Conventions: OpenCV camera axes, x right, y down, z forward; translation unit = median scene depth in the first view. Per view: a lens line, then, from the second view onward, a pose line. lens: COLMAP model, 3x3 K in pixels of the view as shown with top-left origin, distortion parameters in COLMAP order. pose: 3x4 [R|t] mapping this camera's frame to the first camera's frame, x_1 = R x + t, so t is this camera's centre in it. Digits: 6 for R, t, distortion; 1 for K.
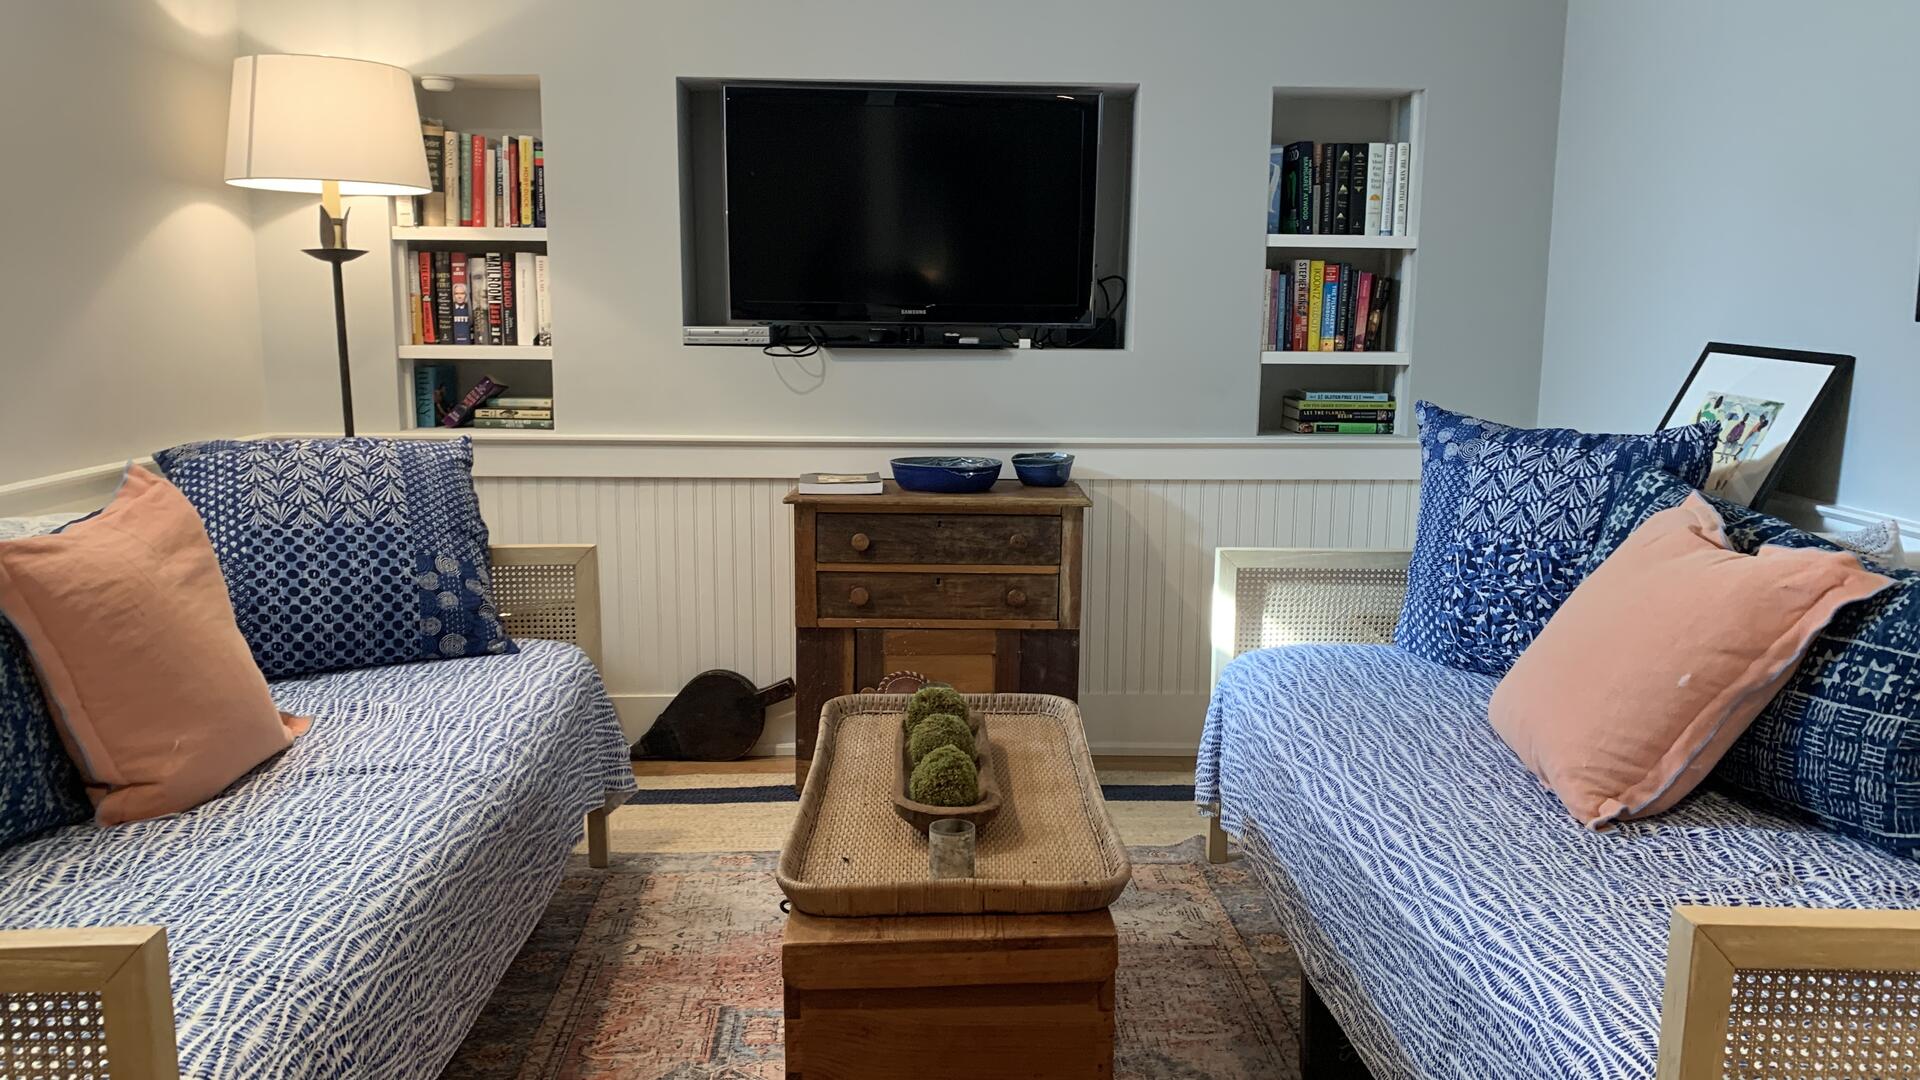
lens RADIAL K [[1435.2, 0, 939.3], [0, 1435.2, 562.4], [0, 0, 1]] dist [0.049849, -0.048650]
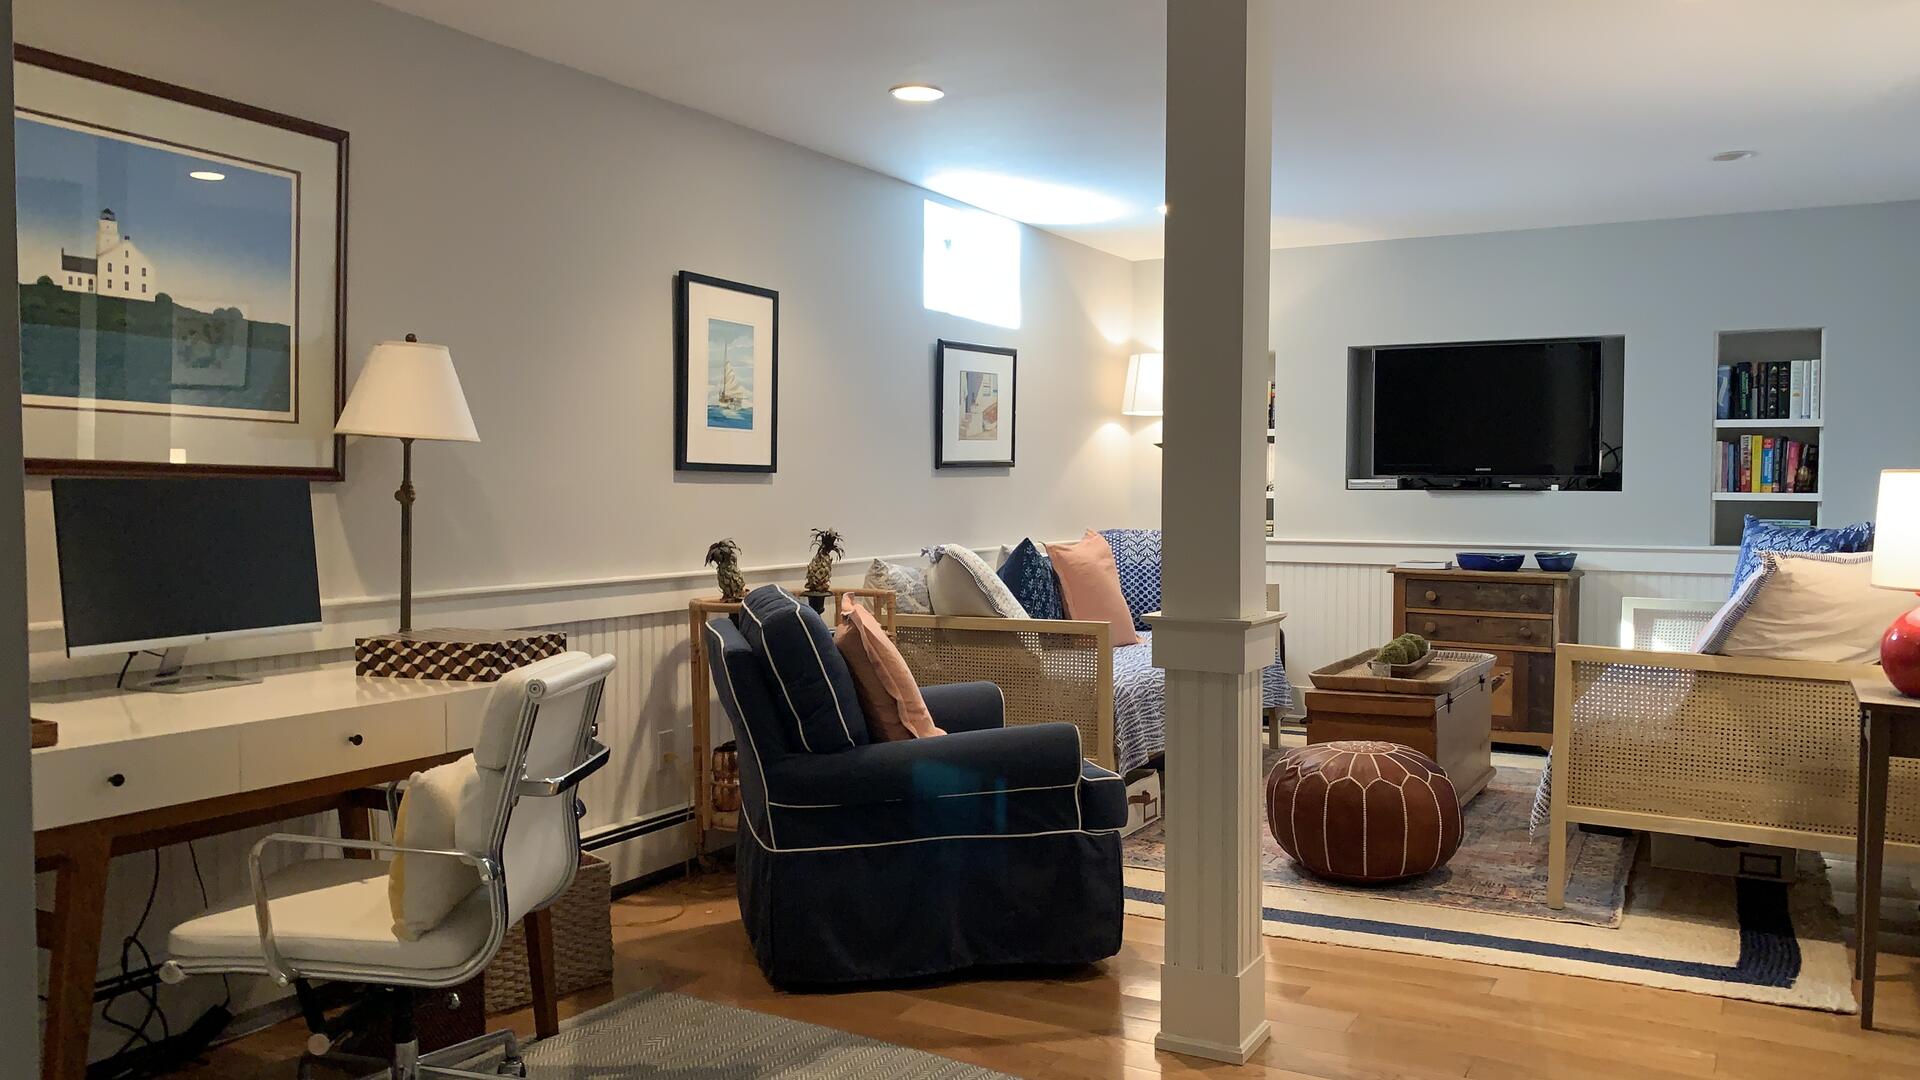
lens RADIAL K [[1435.2, 0, 975.4], [0, 1435.2, 535.3], [0, 0, 1]] dist [0.049849, -0.048650]
pose [[0.867467, 0.012704, -0.497332, 0.314183], [-0.083661, 0.989162, -0.120659, 0.159631], [0.490409, 0.146275, 0.859129, -0.754741]]
